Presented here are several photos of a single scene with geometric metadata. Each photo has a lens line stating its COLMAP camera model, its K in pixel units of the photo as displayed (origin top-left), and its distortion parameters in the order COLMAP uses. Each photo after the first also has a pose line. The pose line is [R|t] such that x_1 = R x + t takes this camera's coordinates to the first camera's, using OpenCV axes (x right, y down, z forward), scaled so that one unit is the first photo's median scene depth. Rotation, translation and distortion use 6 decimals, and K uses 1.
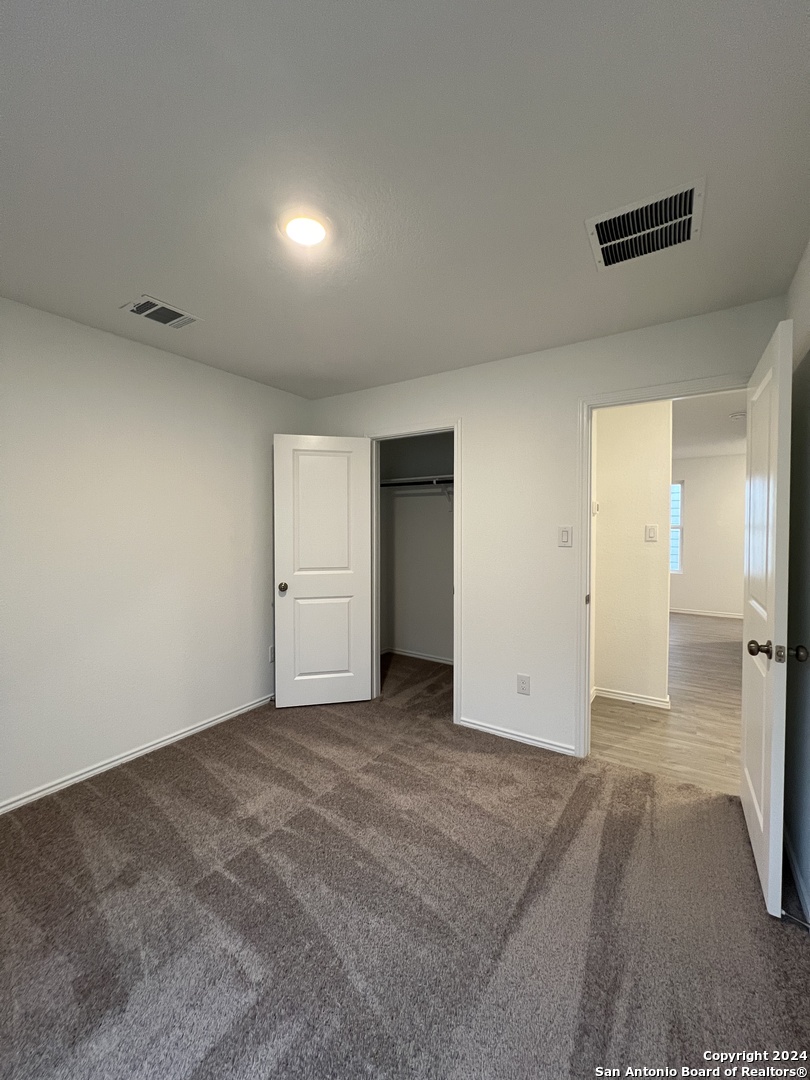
lens RADIAL K [[431.1, 0, 406.0], [0, 431.1, 535.2], [0, 0, 1]] dist [-0.000204, 0.000219]
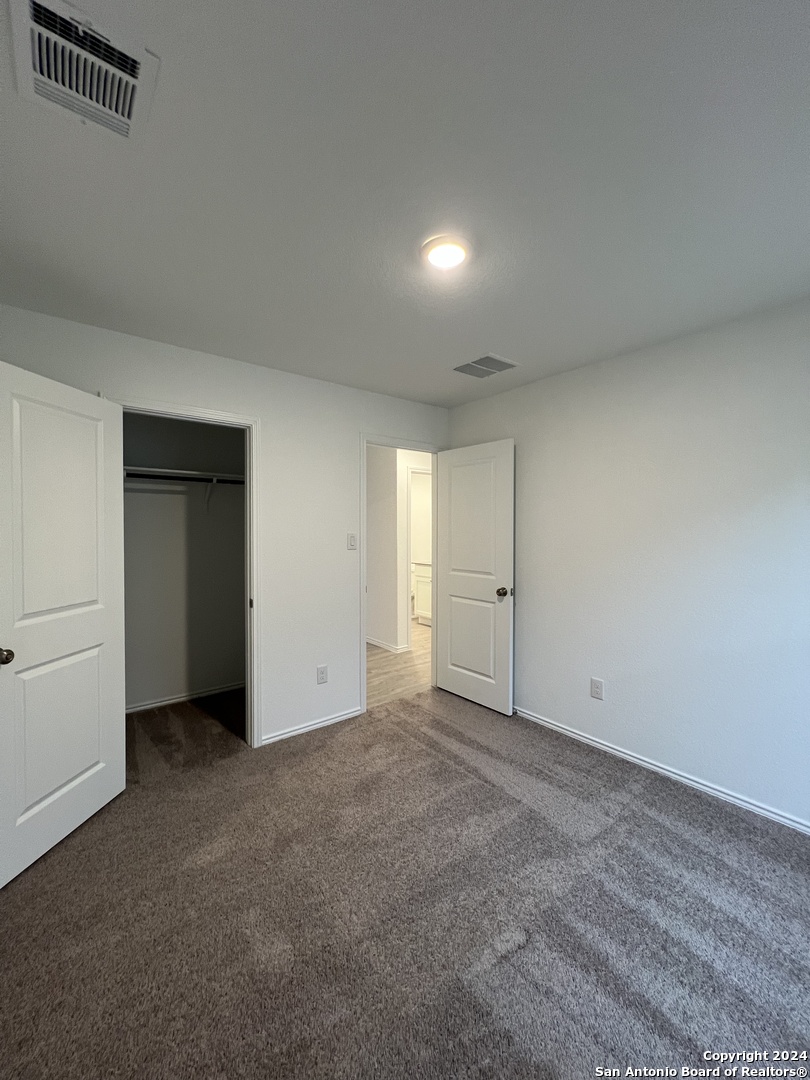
lens RADIAL K [[431.1, 0, 406.0], [0, 431.1, 535.2], [0, 0, 1]] dist [-0.000204, 0.000219]
pose [[0.316306, -0.017037, 0.948504, -0.737895], [0.017527, 0.999773, 0.012113, -0.025821], [-0.948495, 0.012793, 0.316533, 0.450489]]
